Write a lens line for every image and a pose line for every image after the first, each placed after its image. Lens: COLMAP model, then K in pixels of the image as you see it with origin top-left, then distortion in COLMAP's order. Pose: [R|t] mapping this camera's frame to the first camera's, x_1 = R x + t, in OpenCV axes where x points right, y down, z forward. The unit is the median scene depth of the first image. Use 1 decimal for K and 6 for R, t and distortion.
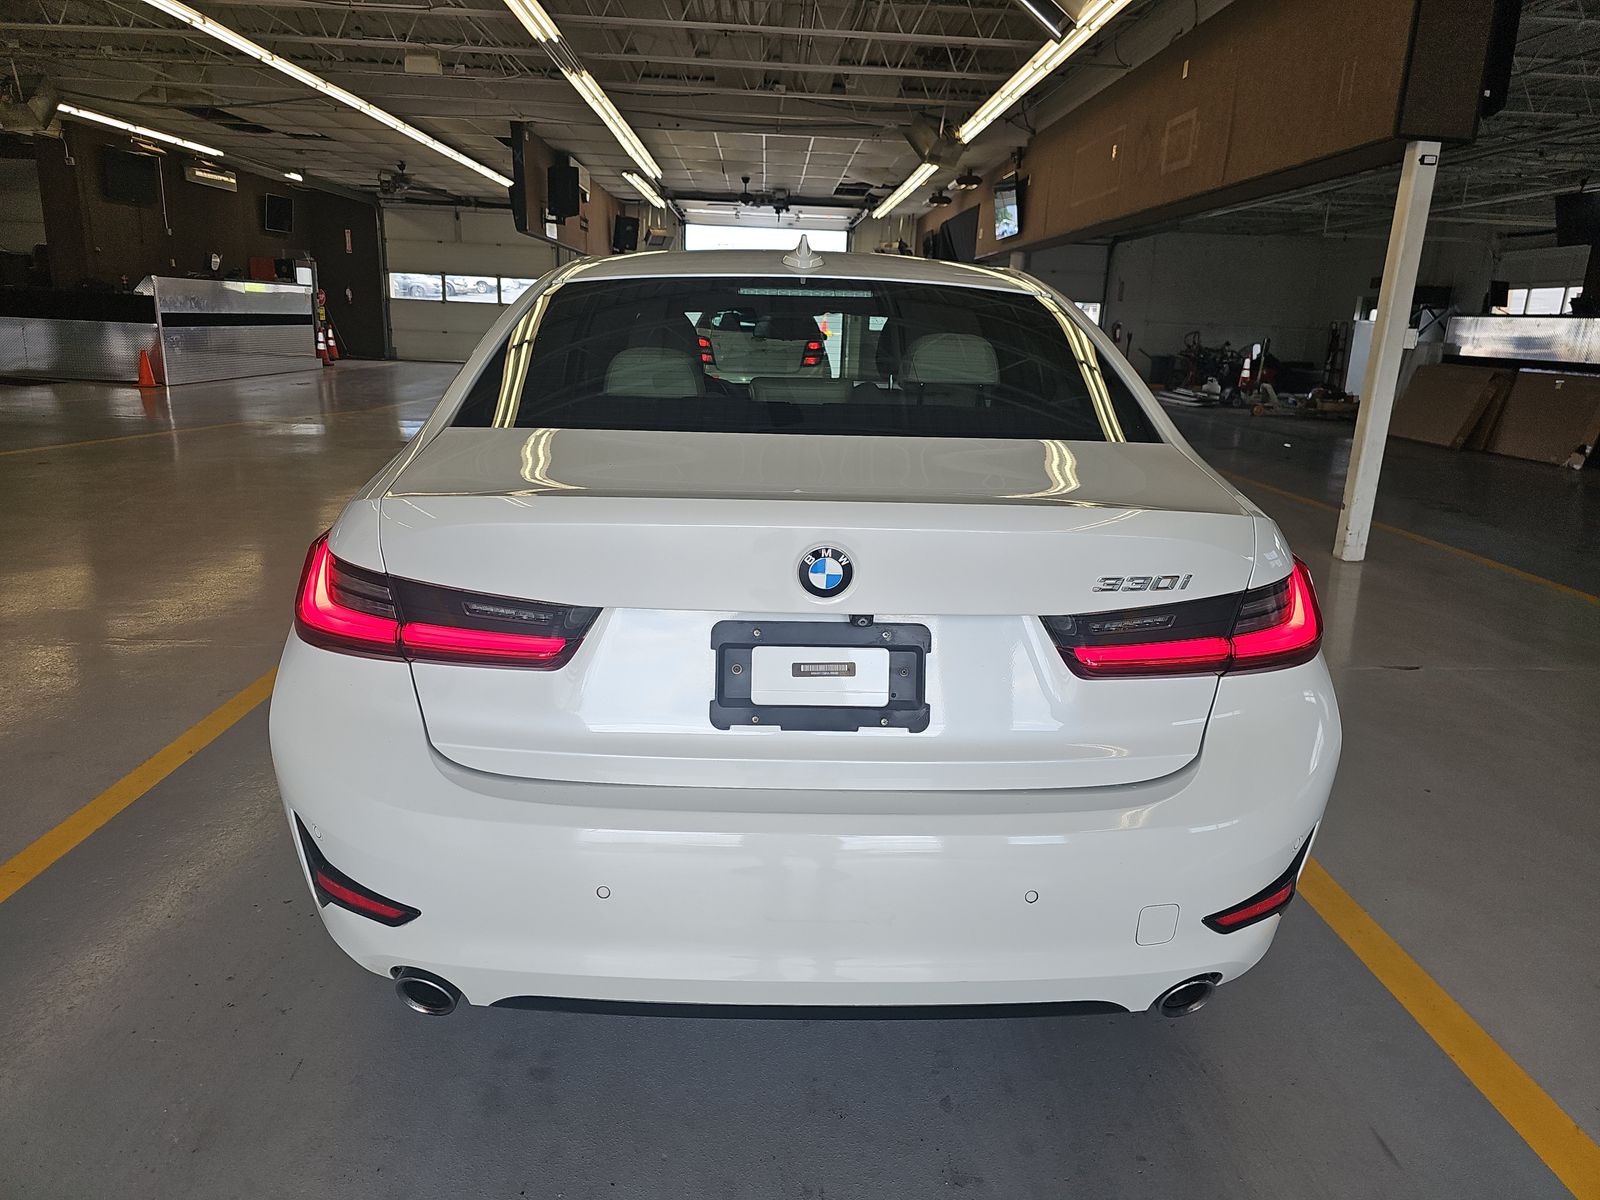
lens RADIAL K [[1065.8, 0, 792.8], [0, 1065.8, 598.1], [0, 0, 1]] dist [0.045747, -0.039620]
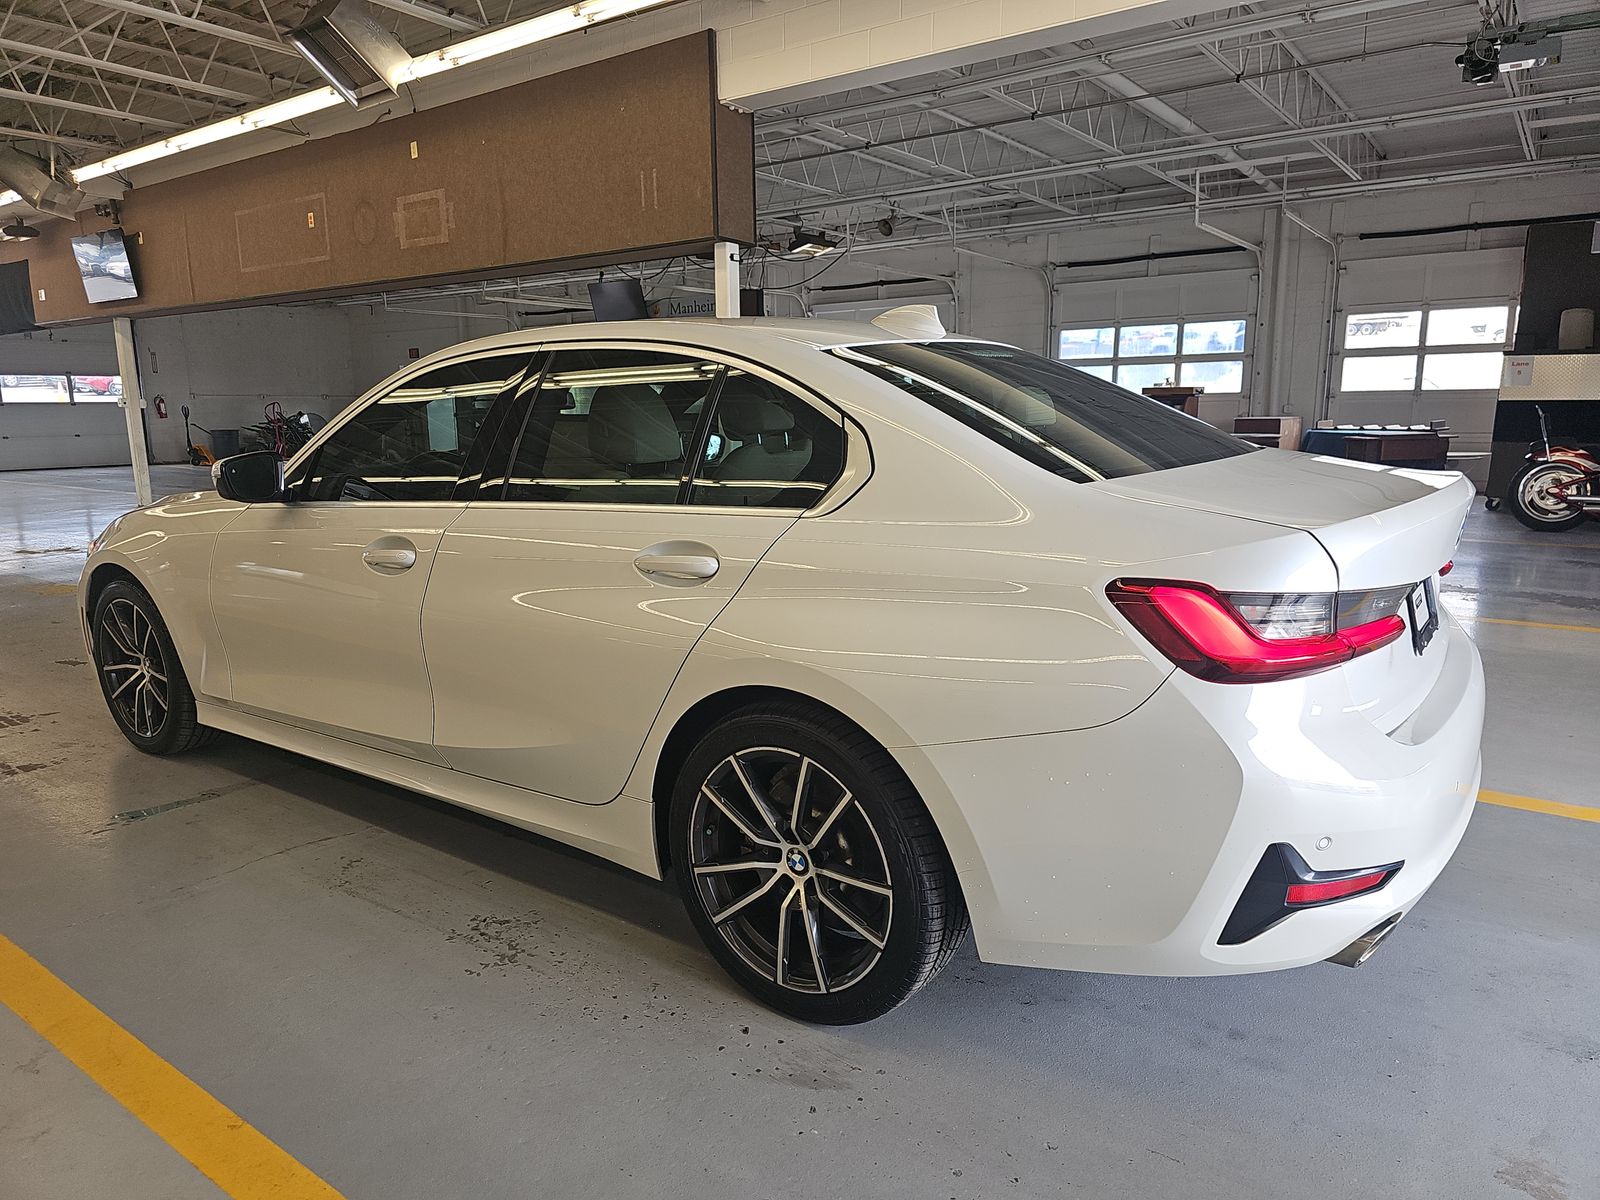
lens RADIAL K [[1065.8, 0, 792.8], [0, 1065.8, 598.1], [0, 0, 1]] dist [0.045747, -0.039620]
pose [[0.609619, -0.186541, 0.770433, -0.147447], [0.233657, 0.971021, 0.050224, -0.018949], [-0.757475, 0.149400, 0.635540, 0.064124]]
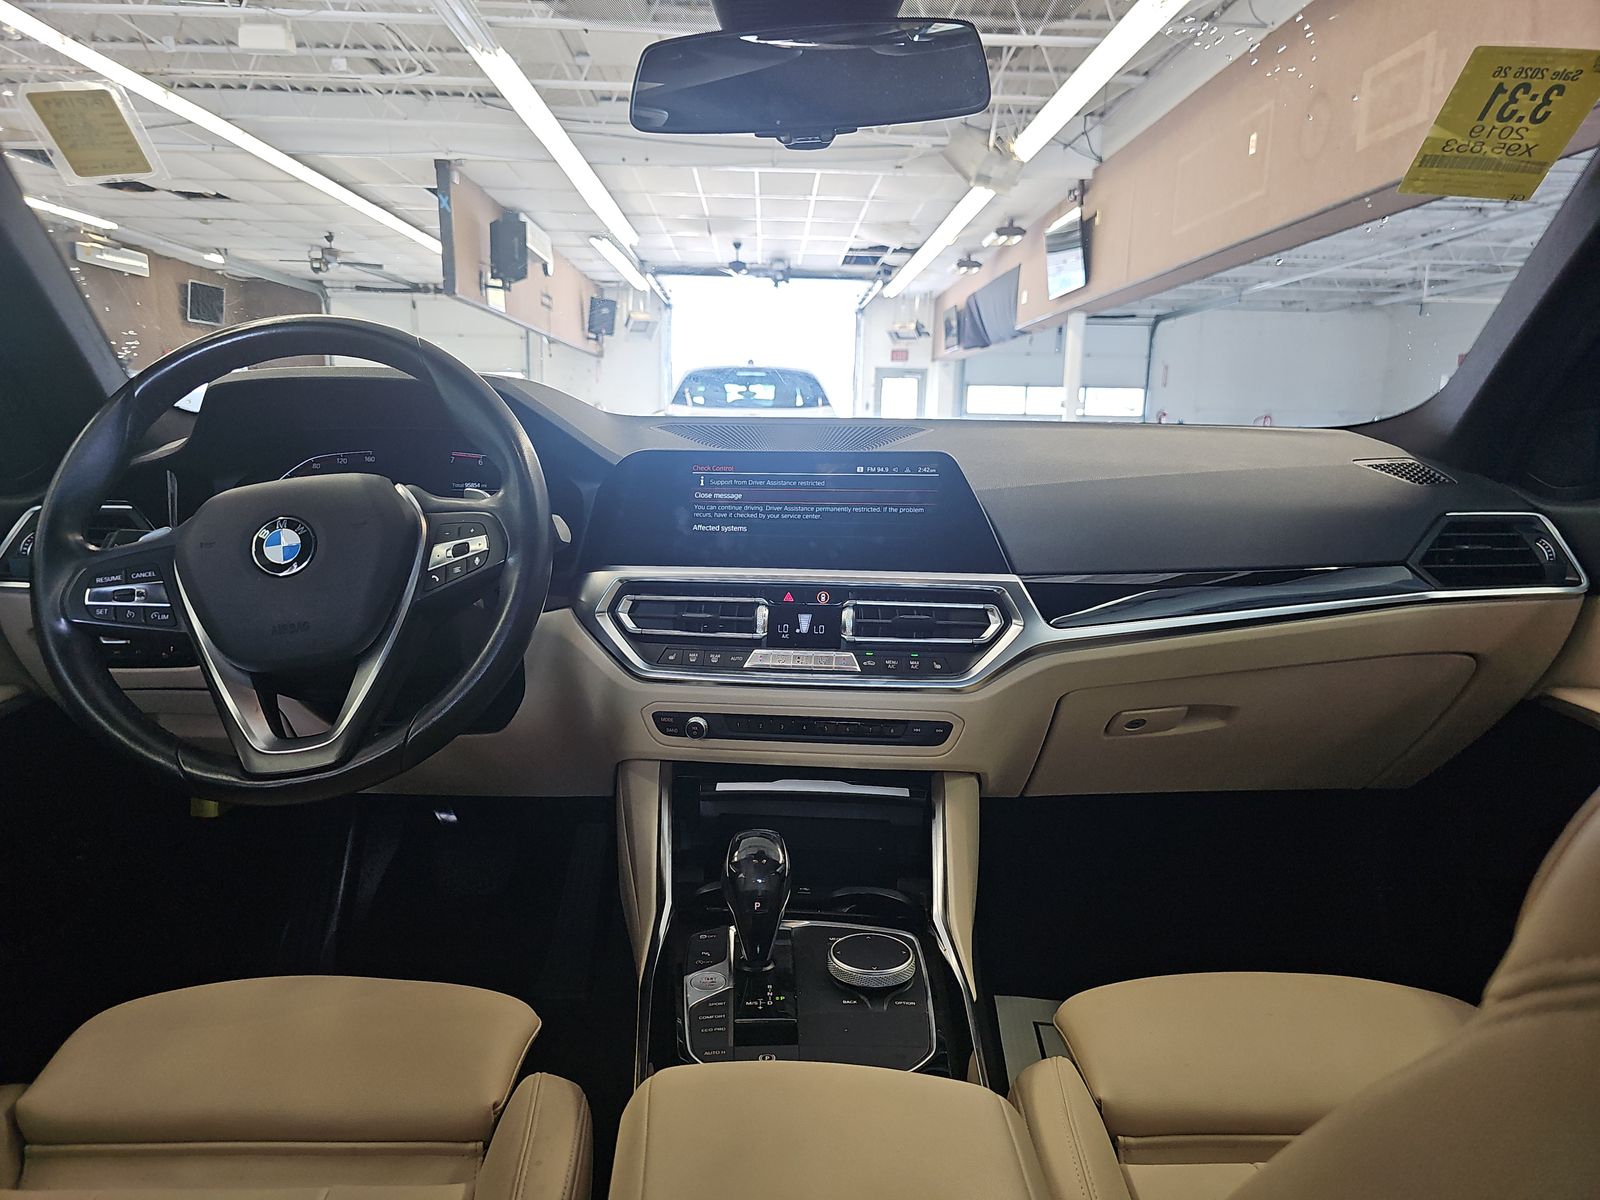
lens RADIAL K [[1065.8, 0, 792.8], [0, 1065.8, 598.1], [0, 0, 1]] dist [0.045747, -0.039620]
pose [[0.999856, -0.016678, -0.003114, -0.002446], [0.016303, 0.995249, -0.095992, -0.034000], [0.004700, 0.095927, 0.995377, 0.195309]]
